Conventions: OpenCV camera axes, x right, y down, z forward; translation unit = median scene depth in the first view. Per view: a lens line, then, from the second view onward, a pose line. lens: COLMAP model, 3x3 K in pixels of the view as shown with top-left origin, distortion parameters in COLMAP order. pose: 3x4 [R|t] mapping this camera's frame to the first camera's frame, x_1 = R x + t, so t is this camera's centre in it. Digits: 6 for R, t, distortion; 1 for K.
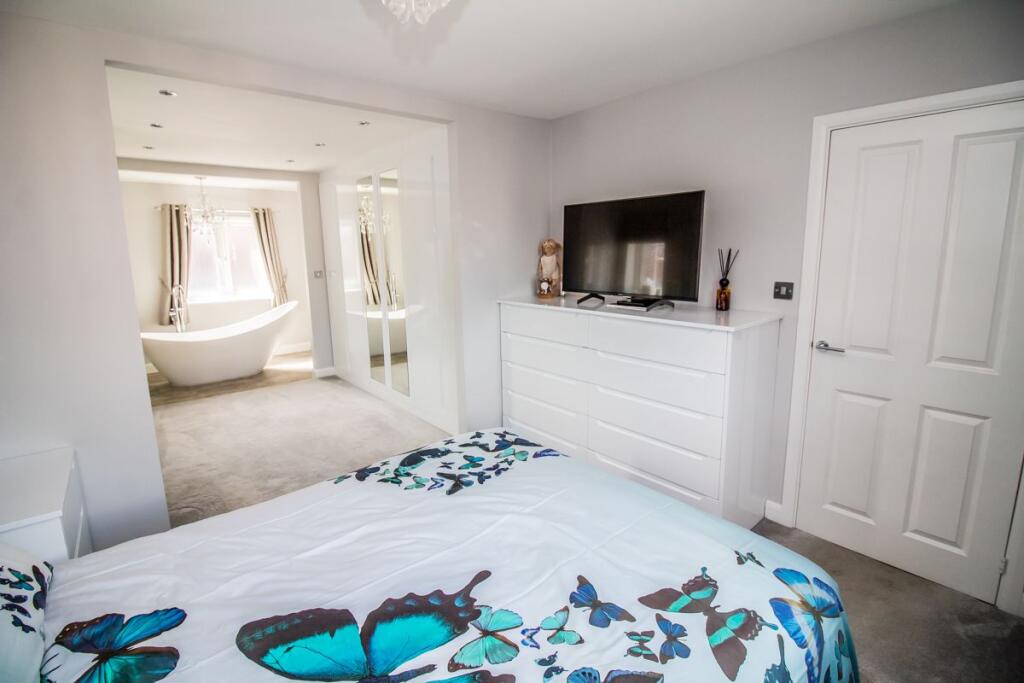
lens RADIAL K [[474.3, 0, 508.7], [0, 474.3, 324.8], [0, 0, 1]] dist [-0.003028, -0.000763]
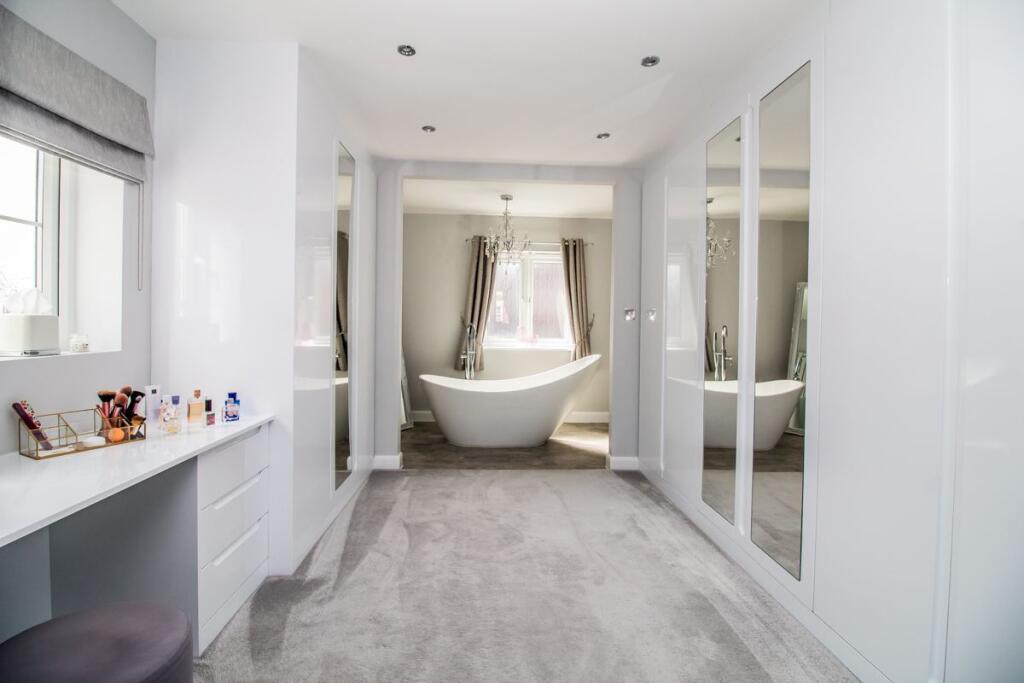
lens RADIAL K [[474.3, 0, 508.7], [0, 474.3, 324.8], [0, 0, 1]] dist [-0.003028, -0.000763]
pose [[0.795061, 0.030088, -0.605783, -0.118627], [-0.122145, 0.986249, -0.111325, 0.004653], [0.594103, 0.162504, 0.787803, 0.343894]]
